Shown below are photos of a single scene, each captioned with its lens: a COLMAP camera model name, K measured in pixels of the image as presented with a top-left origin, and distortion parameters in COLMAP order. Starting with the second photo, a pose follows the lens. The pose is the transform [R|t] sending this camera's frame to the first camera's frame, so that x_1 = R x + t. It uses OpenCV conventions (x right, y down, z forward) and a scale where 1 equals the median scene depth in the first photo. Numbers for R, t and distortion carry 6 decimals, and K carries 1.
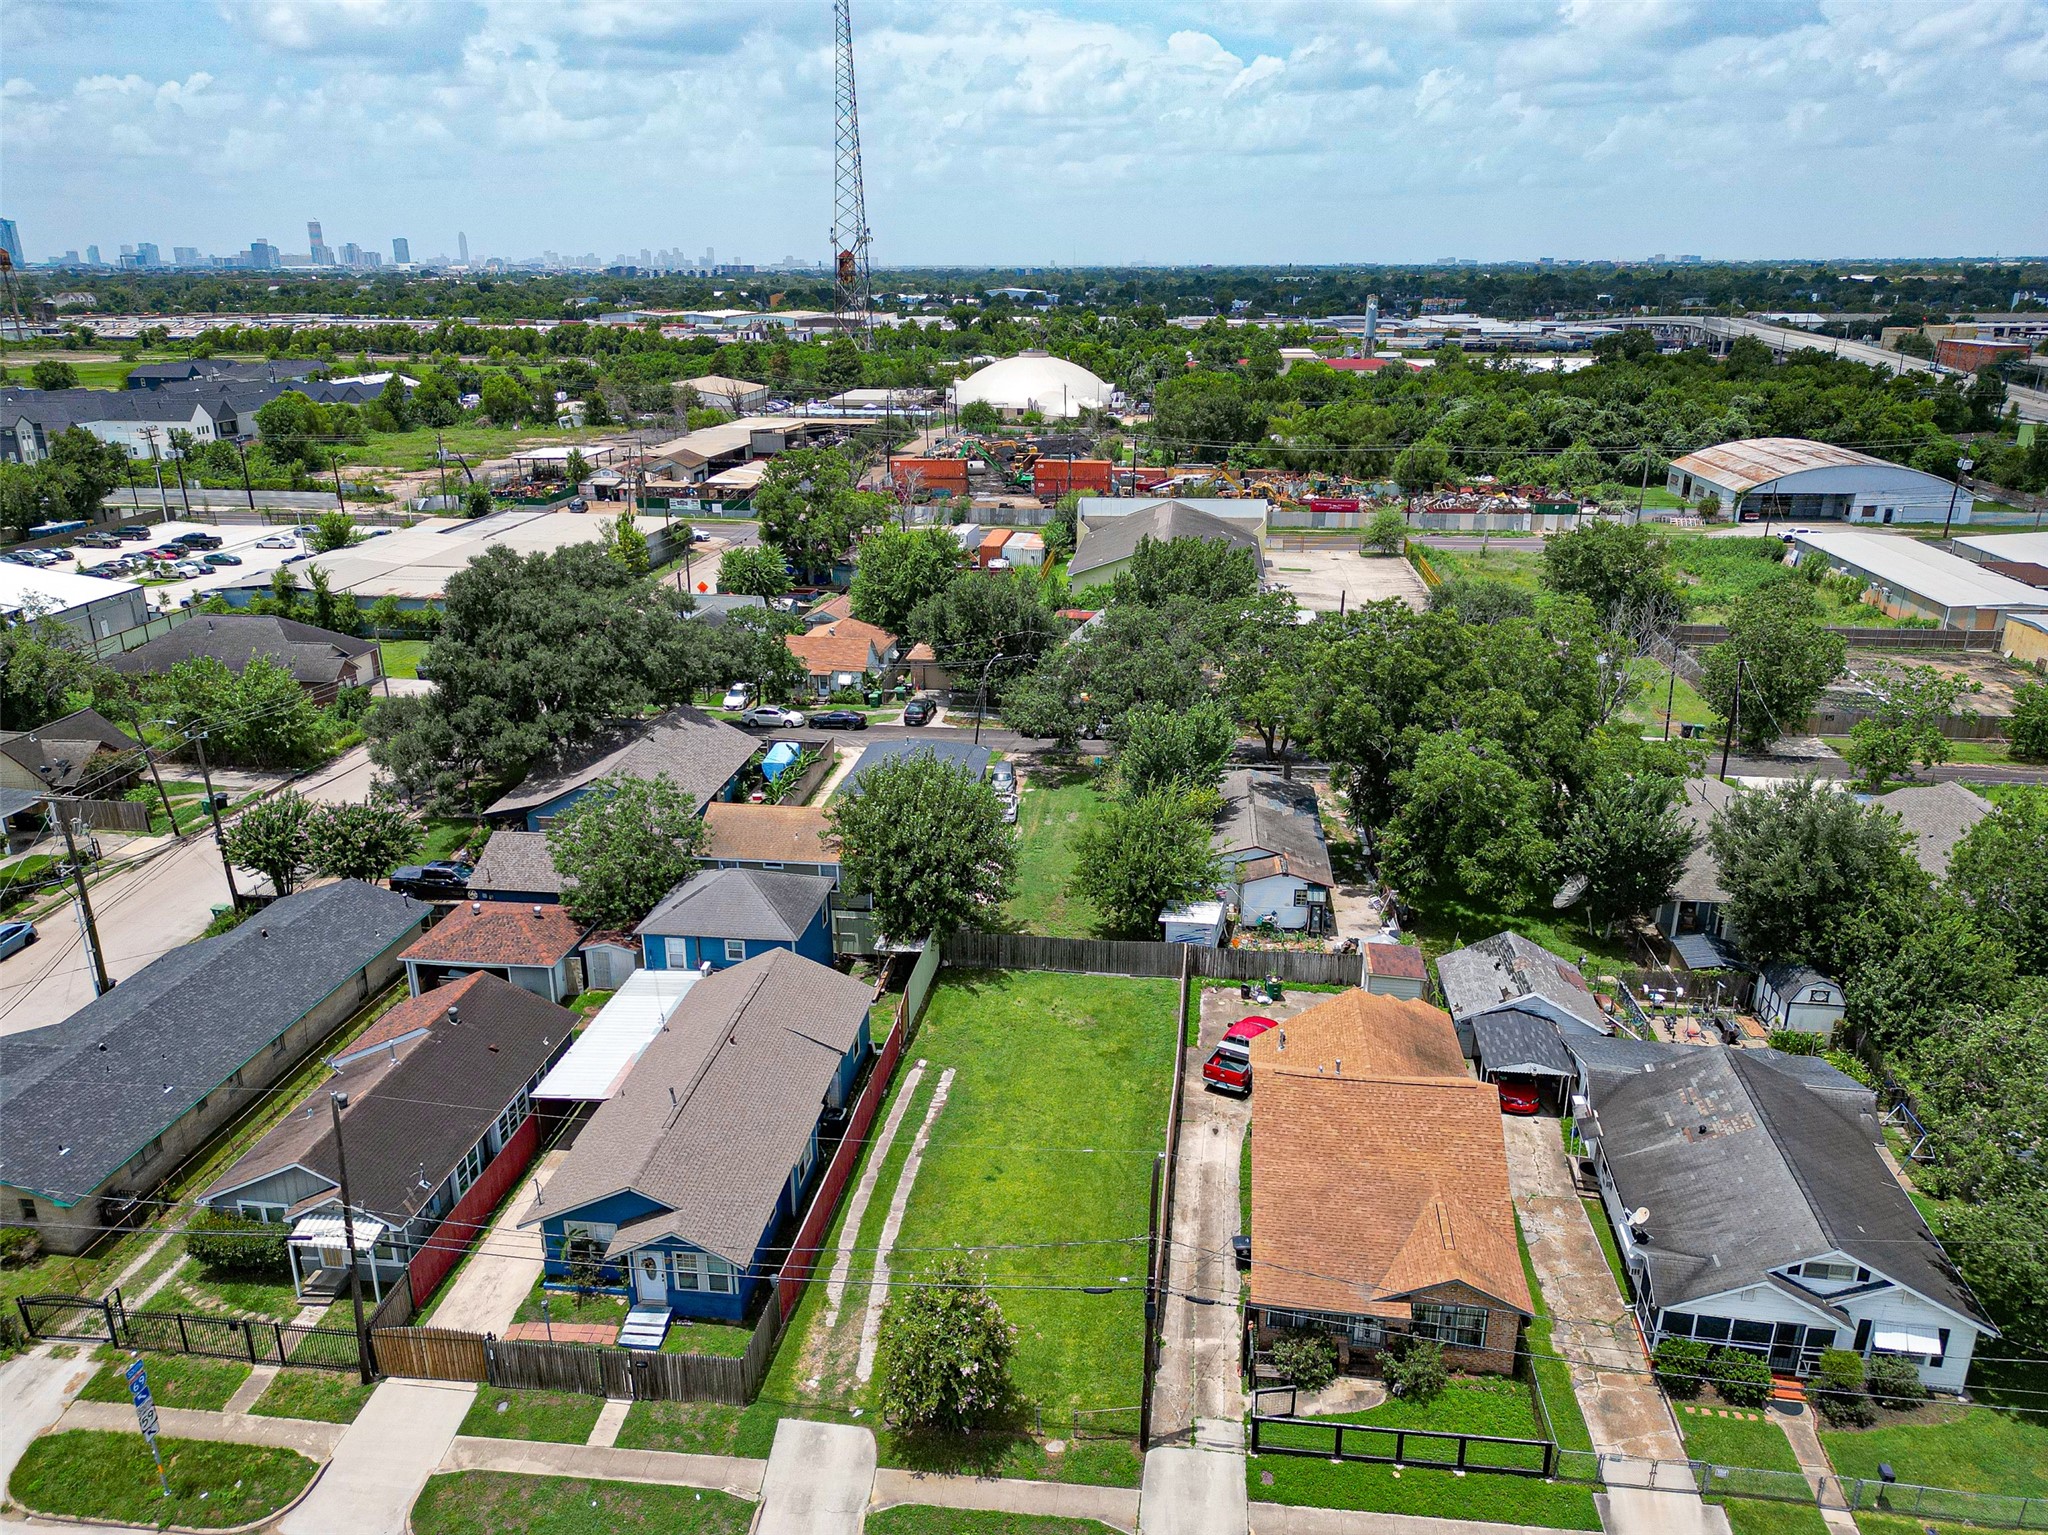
lens RADIAL K [[1436.2, 0, 1022.6], [0, 1436.2, 767.3], [0, 0, 1]] dist [0.075528, -0.073431]
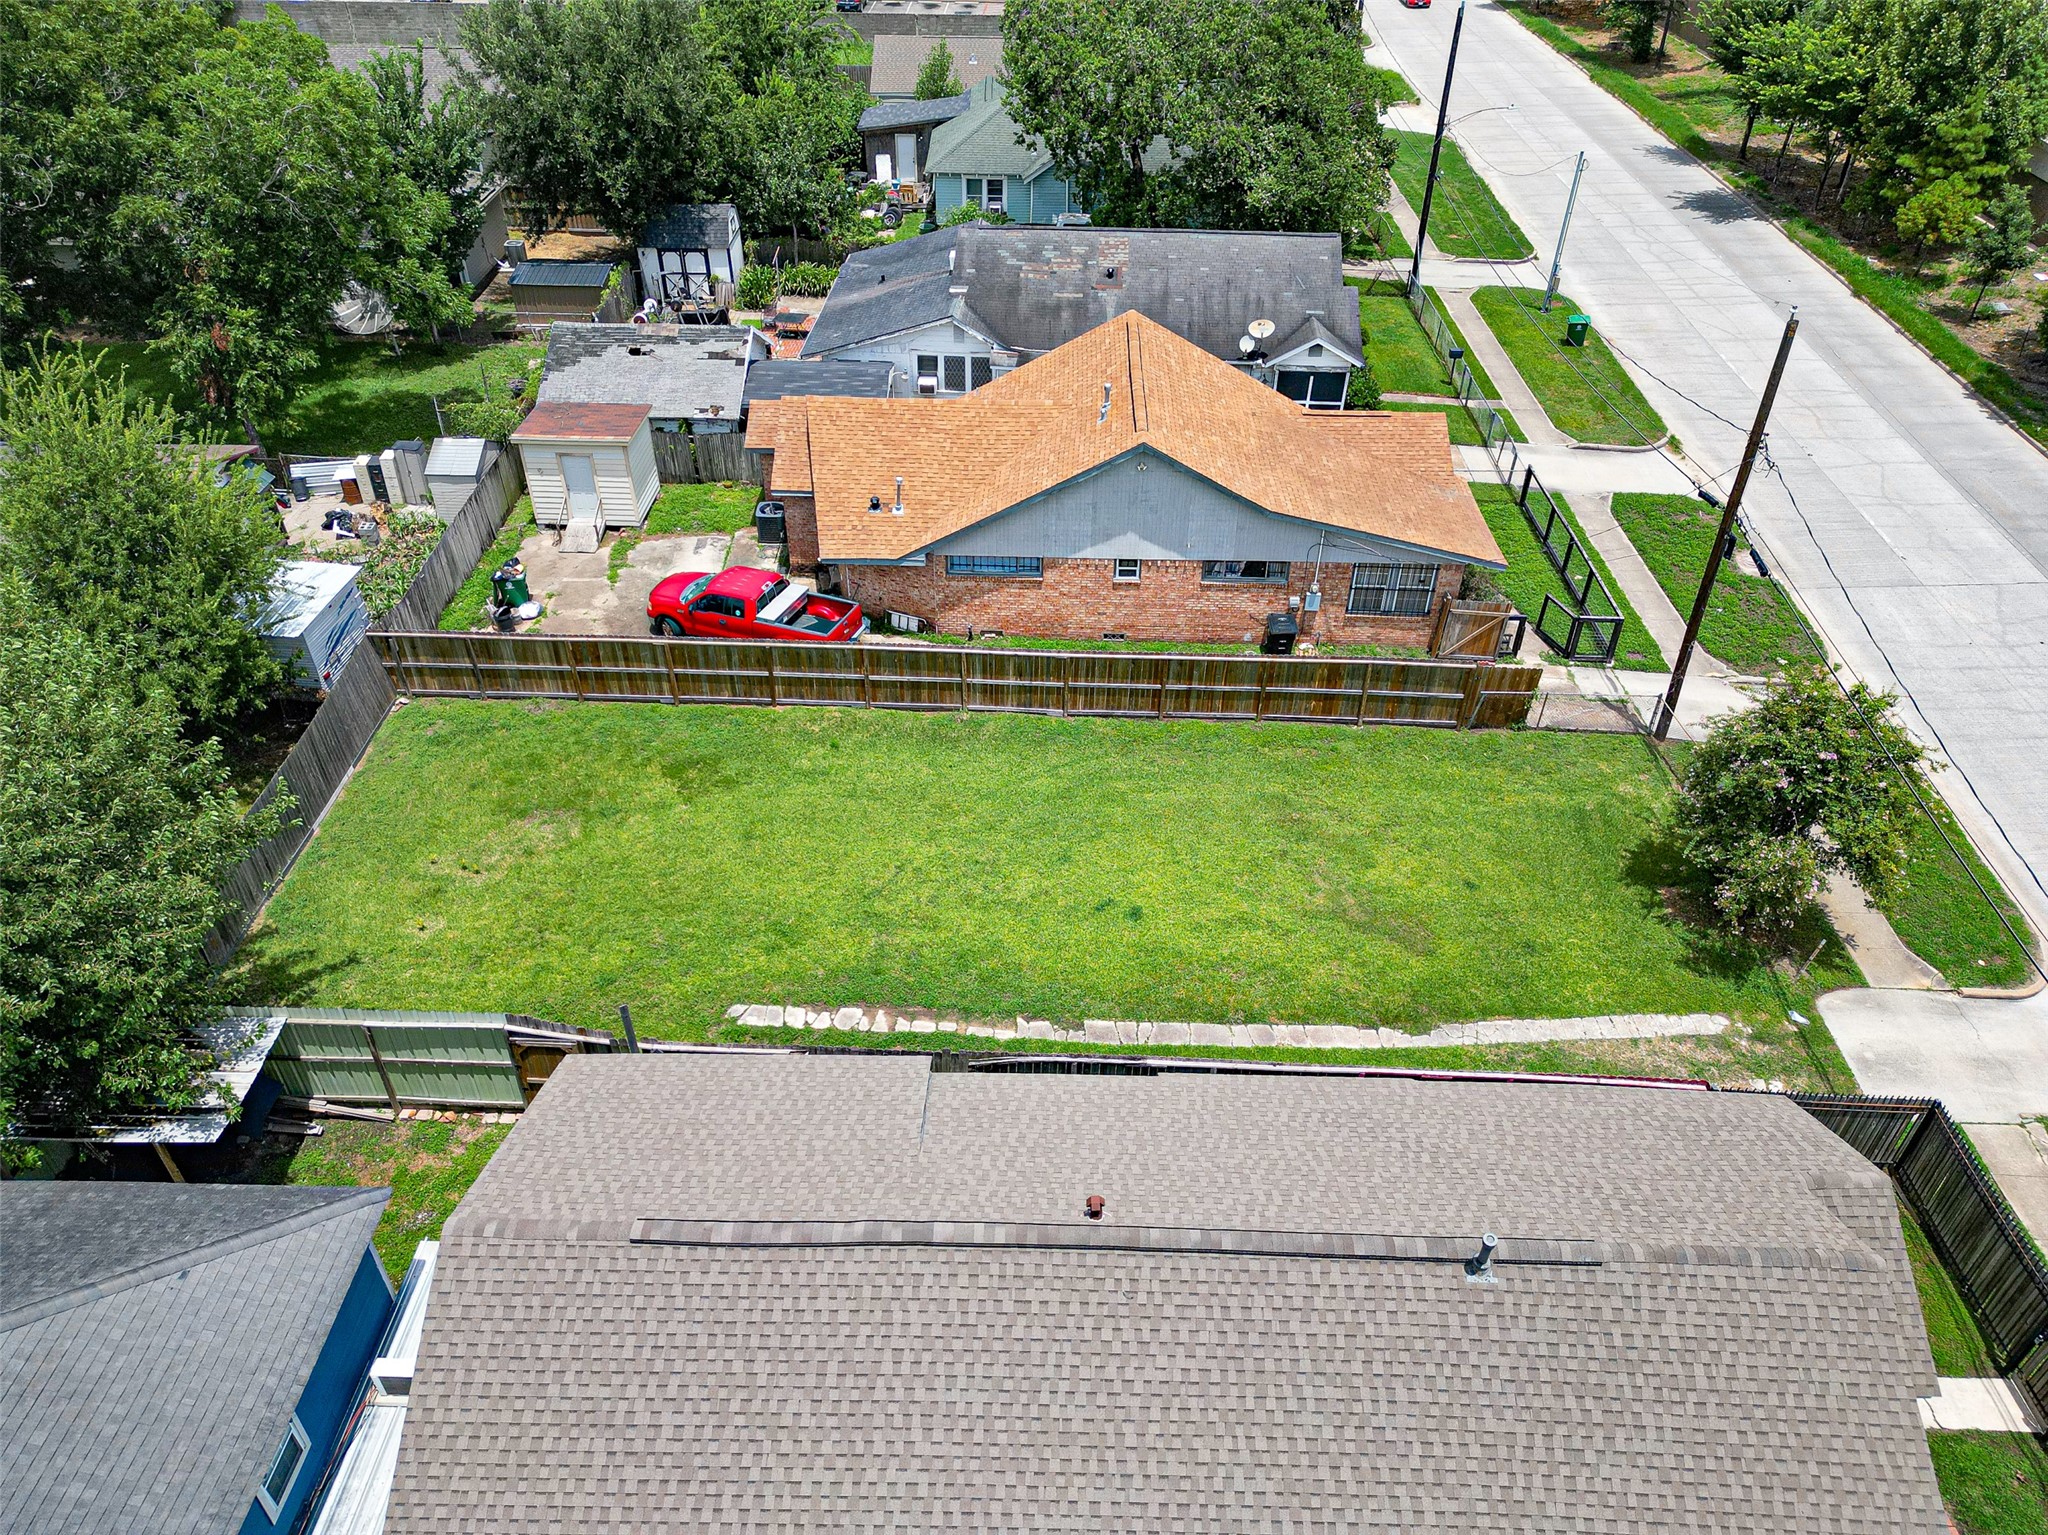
lens RADIAL K [[1436.2, 0, 1031.8], [0, 1436.2, 768.5], [0, 0, 1]] dist [0.075528, -0.073431]
pose [[-0.107071, -0.603928, 0.789814, -0.341358], [0.320056, 0.731161, 0.602467, -0.068498], [-0.941329, 0.317292, 0.115005, 0.823535]]
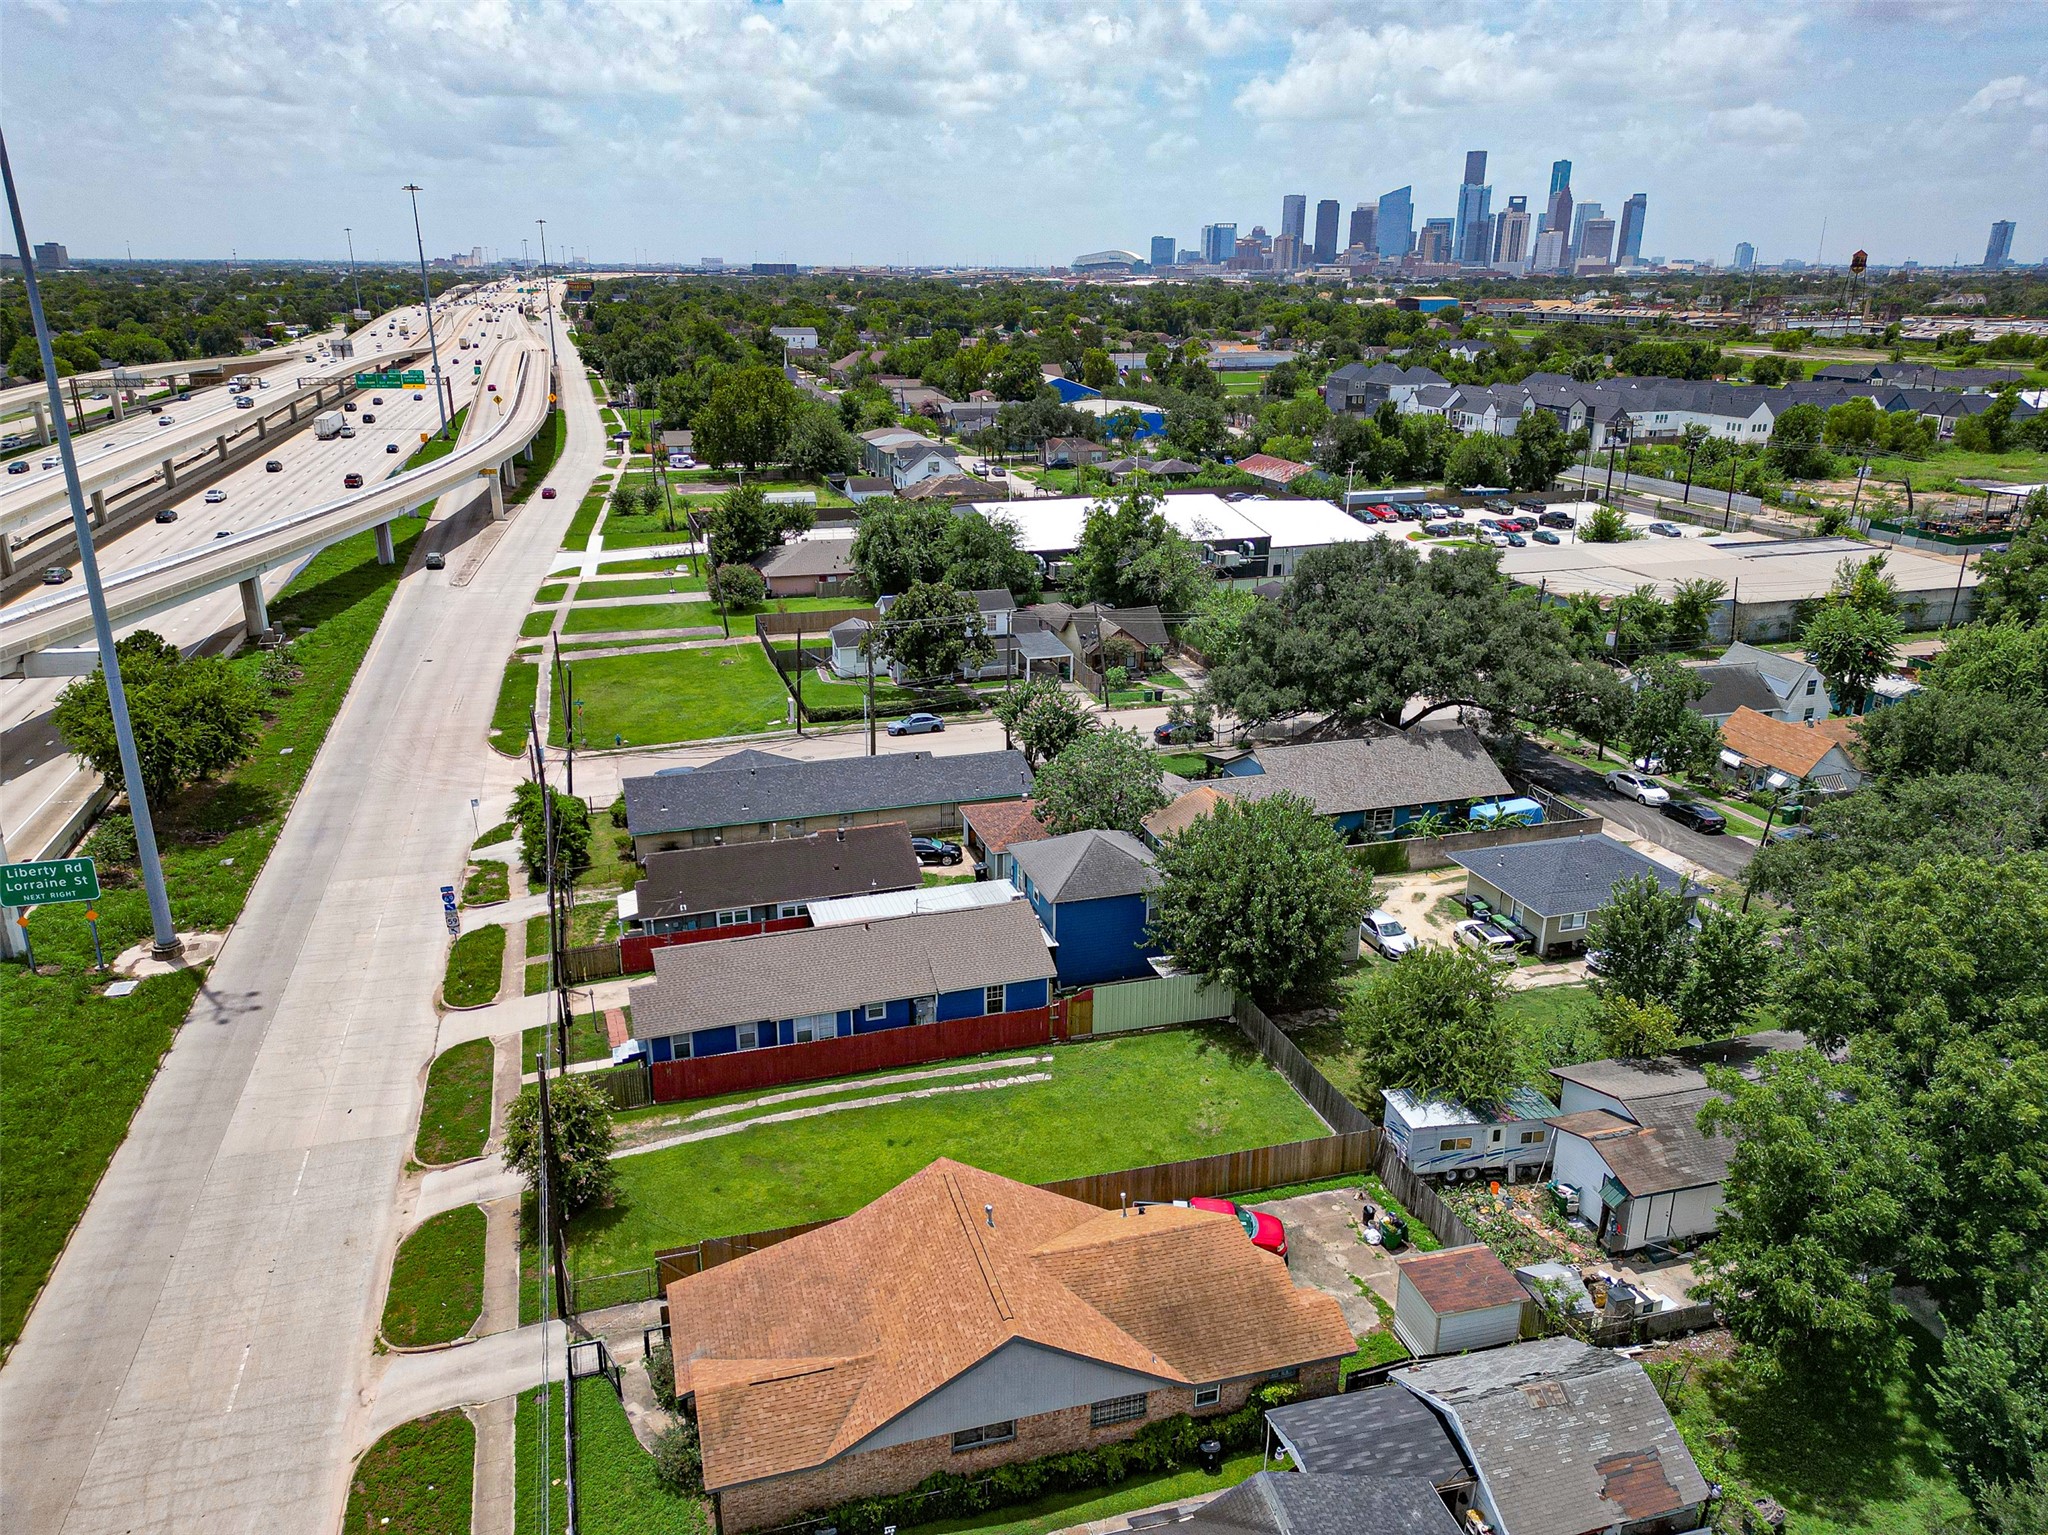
lens RADIAL K [[1436.2, 0, 1029.1], [0, 1436.2, 772.0], [0, 0, 1]] dist [0.075528, -0.073431]
pose [[0.412857, 0.305643, -0.857981, 0.712031], [-0.303821, 0.934272, 0.186623, -0.162218], [0.858628, 0.183624, 0.478581, 0.463134]]
